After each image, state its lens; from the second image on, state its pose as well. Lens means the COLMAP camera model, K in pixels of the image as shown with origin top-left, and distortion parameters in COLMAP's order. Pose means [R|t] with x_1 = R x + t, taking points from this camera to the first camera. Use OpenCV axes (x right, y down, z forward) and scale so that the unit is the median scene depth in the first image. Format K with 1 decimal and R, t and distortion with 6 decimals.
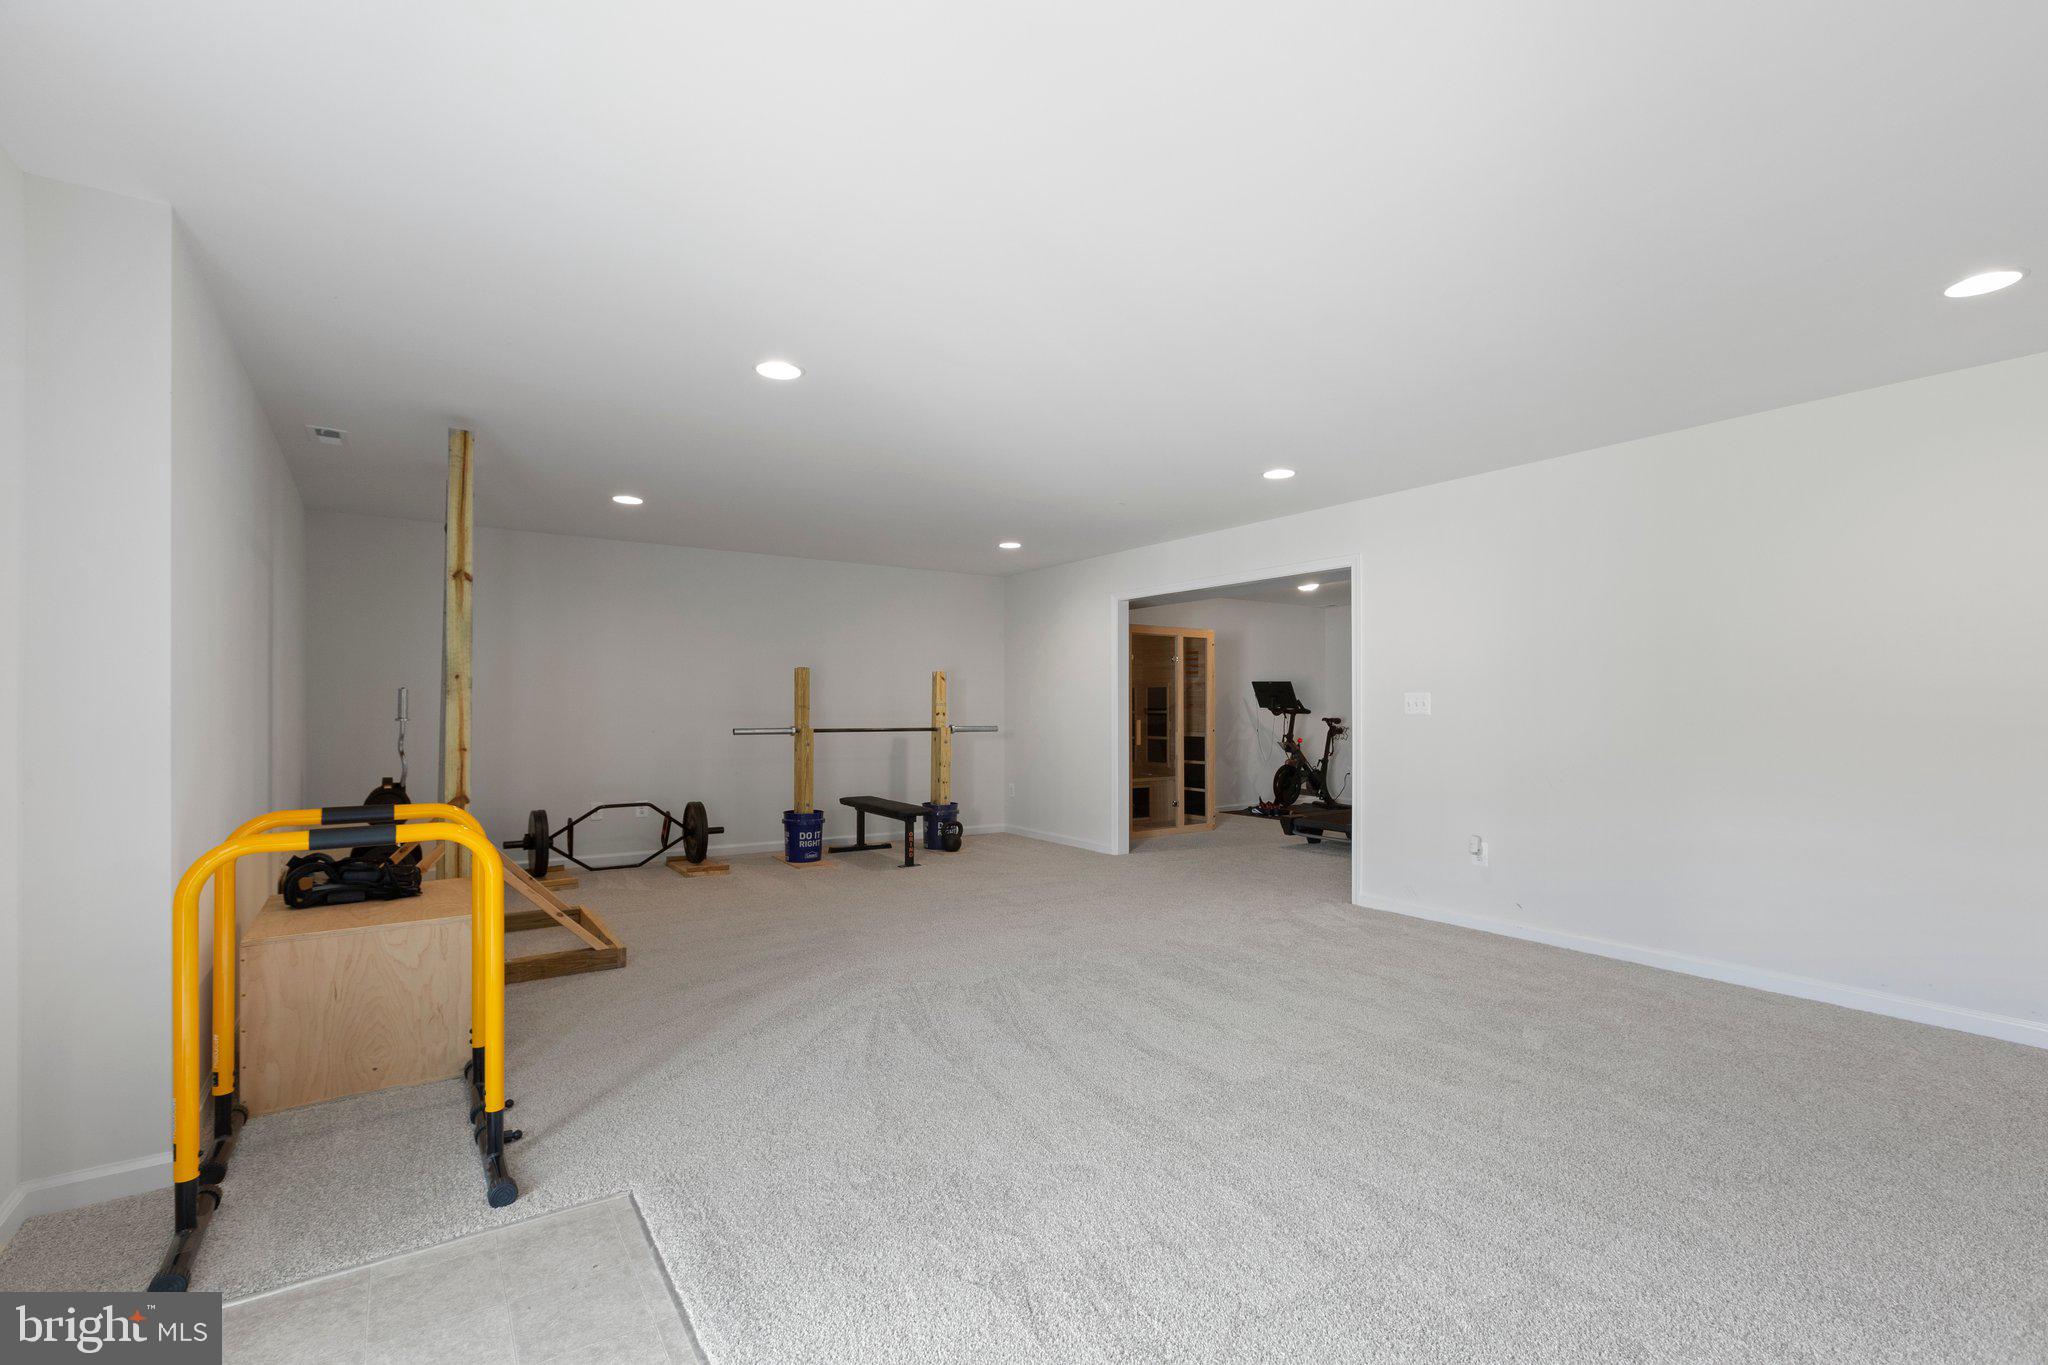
lens RADIAL K [[912.0, 0, 1032.0], [0, 912.0, 688.5], [0, 0, 1]] dist [0.003557, -0.001682]
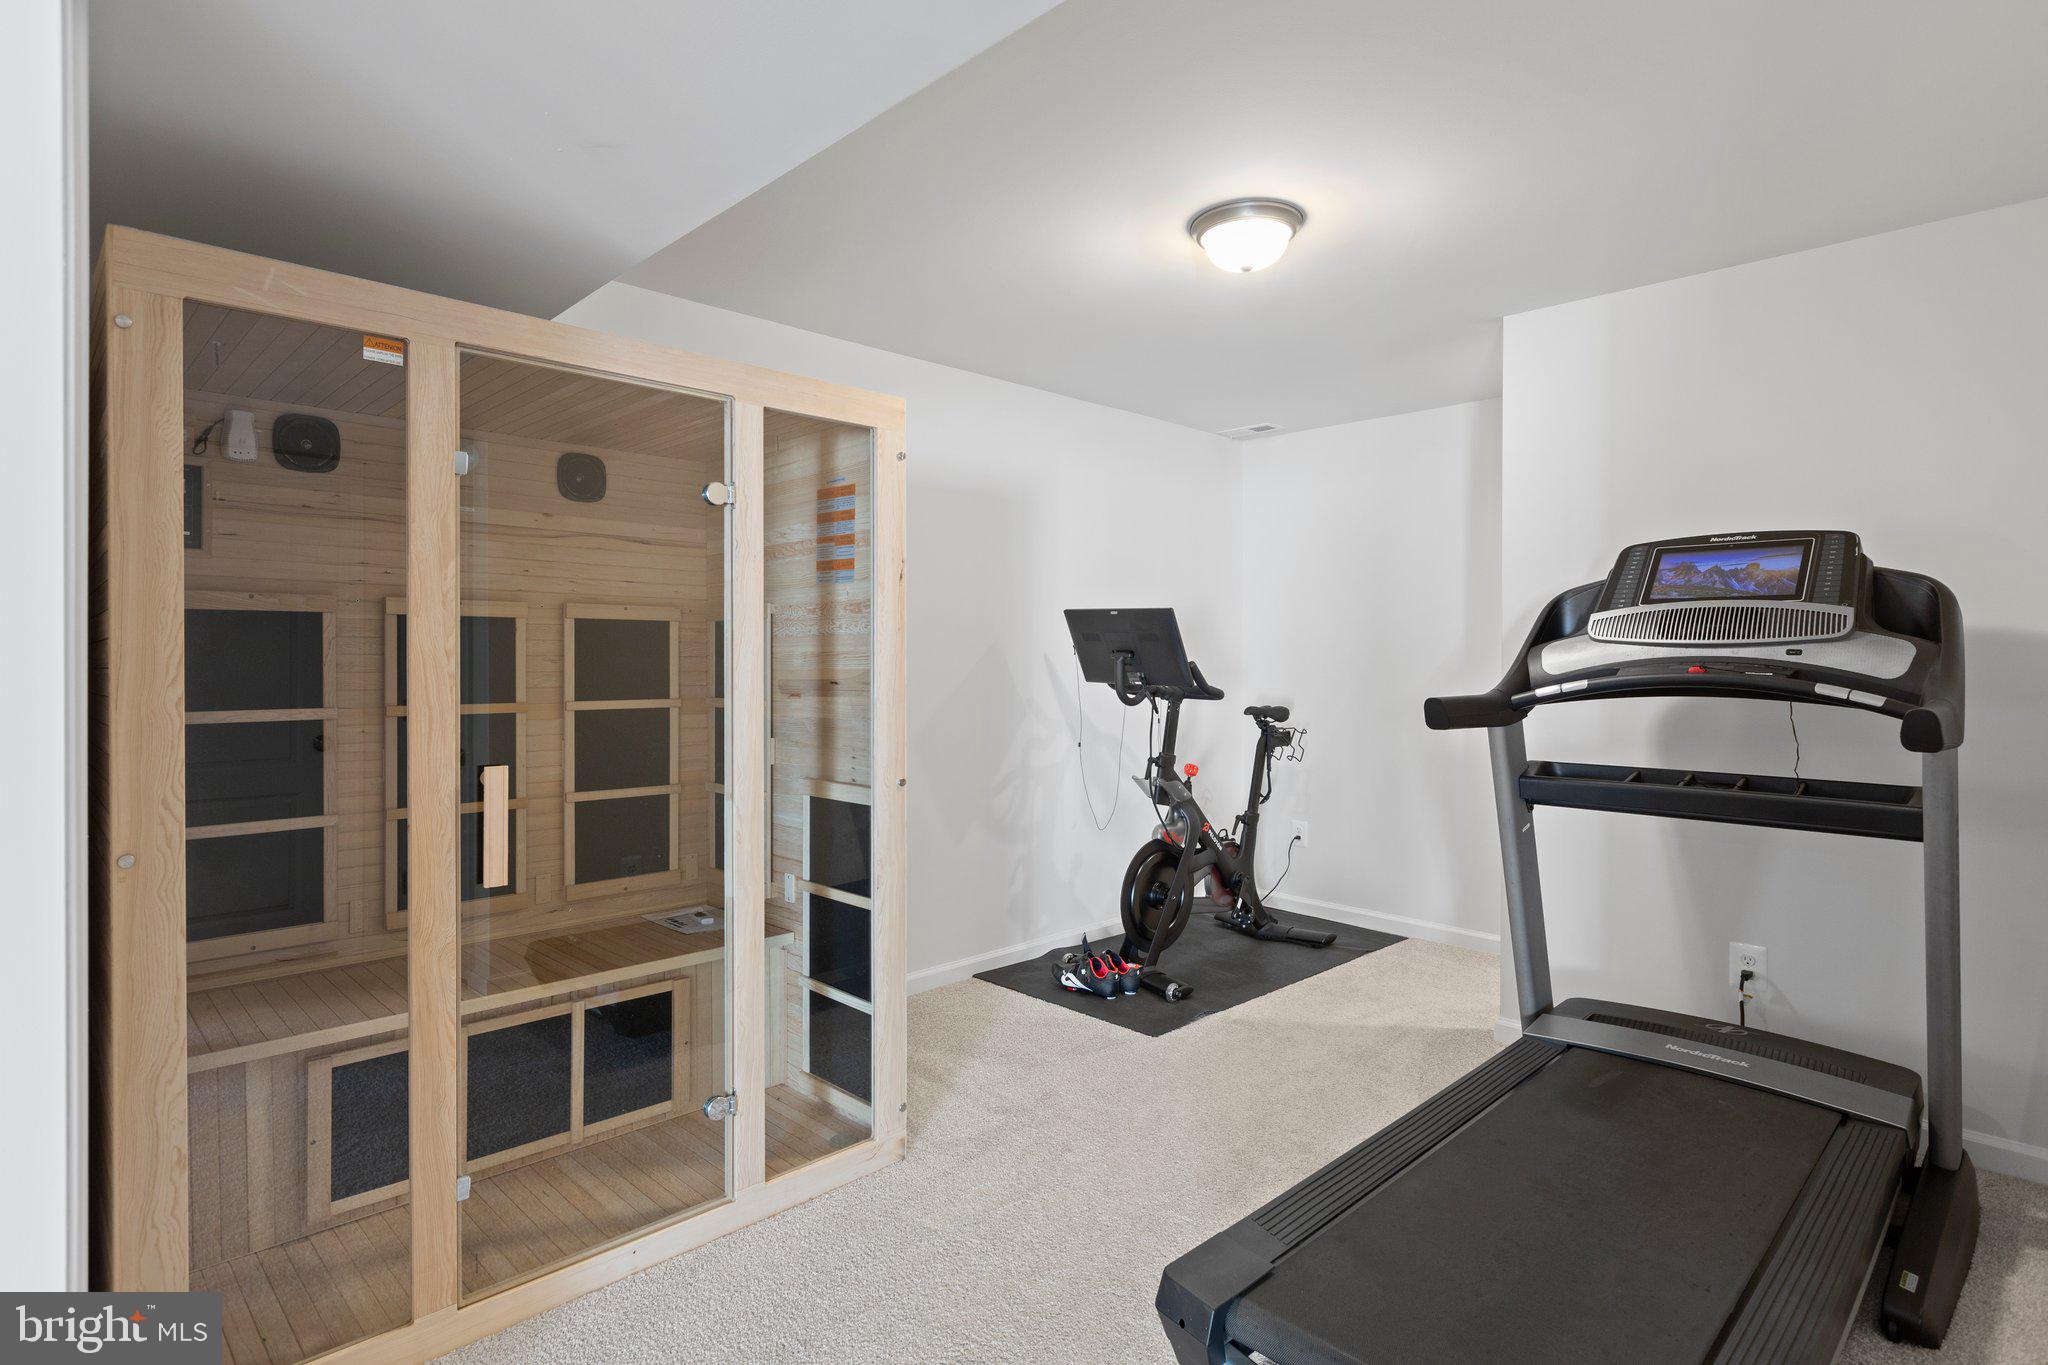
lens RADIAL K [[1099.3, 0, 1024.2], [0, 1099.3, 666.8], [0, 0, 1]] dist [-0.004499, -0.001335]
pose [[0.985401, 0.000024, 0.170252, 0.155526], [-0.004454, 0.999661, 0.025640, 0.003945], [-0.170194, -0.026024, 0.985067, 0.591161]]
